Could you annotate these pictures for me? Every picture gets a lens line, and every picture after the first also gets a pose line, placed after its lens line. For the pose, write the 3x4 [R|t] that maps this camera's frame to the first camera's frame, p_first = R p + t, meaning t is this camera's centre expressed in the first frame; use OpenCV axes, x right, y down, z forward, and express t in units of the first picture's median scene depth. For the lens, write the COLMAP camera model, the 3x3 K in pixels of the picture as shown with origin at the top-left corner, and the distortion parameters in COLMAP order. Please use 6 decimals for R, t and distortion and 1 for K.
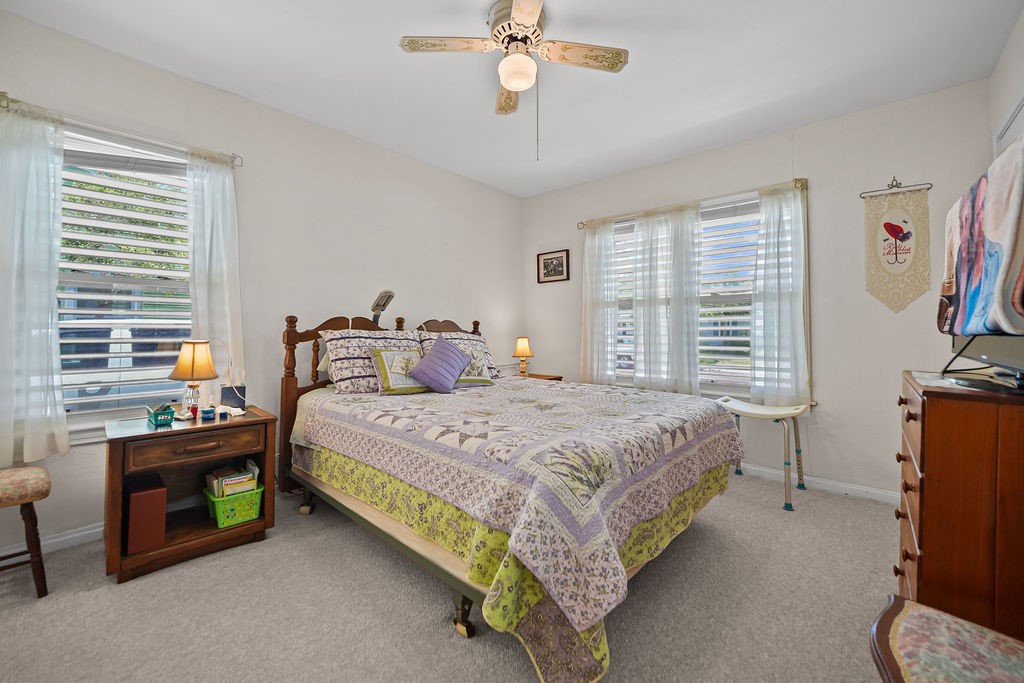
lens RADIAL K [[403.2, 0, 511.5], [0, 403.2, 330.3], [0, 0, 1]] dist [-0.012654, -0.000200]
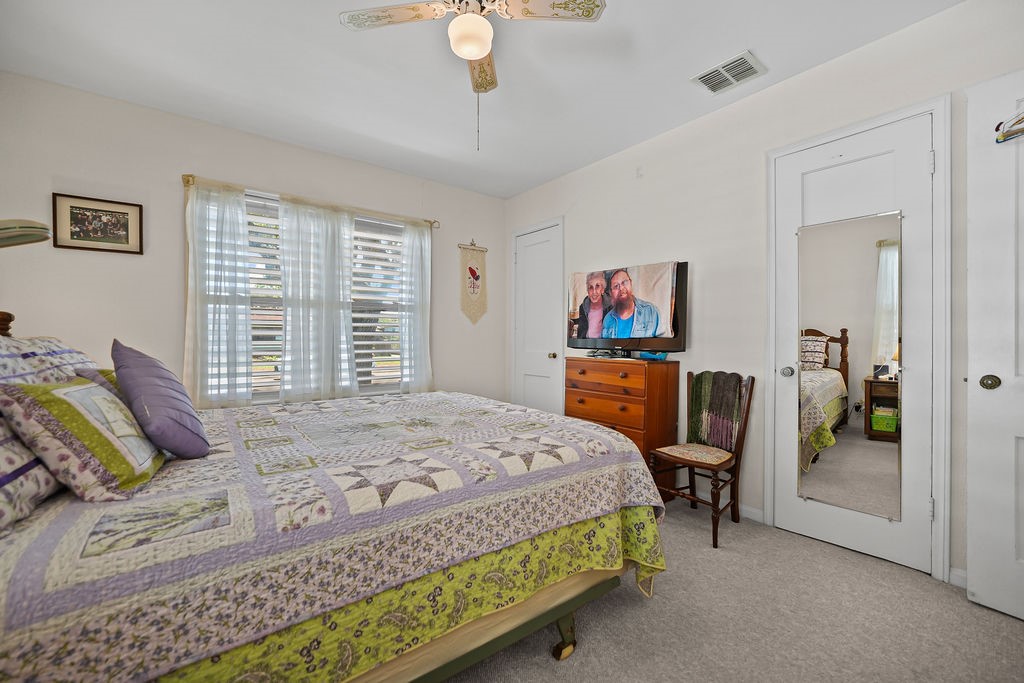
lens RADIAL K [[403.2, 0, 511.0], [0, 403.2, 341.8], [0, 0, 1]] dist [-0.012654, -0.000200]
pose [[0.208574, -0.013601, 0.977912, -0.573572], [-0.003413, 0.999887, 0.014635, 0.001037], [-0.978001, -0.006390, 0.208504, 0.505459]]
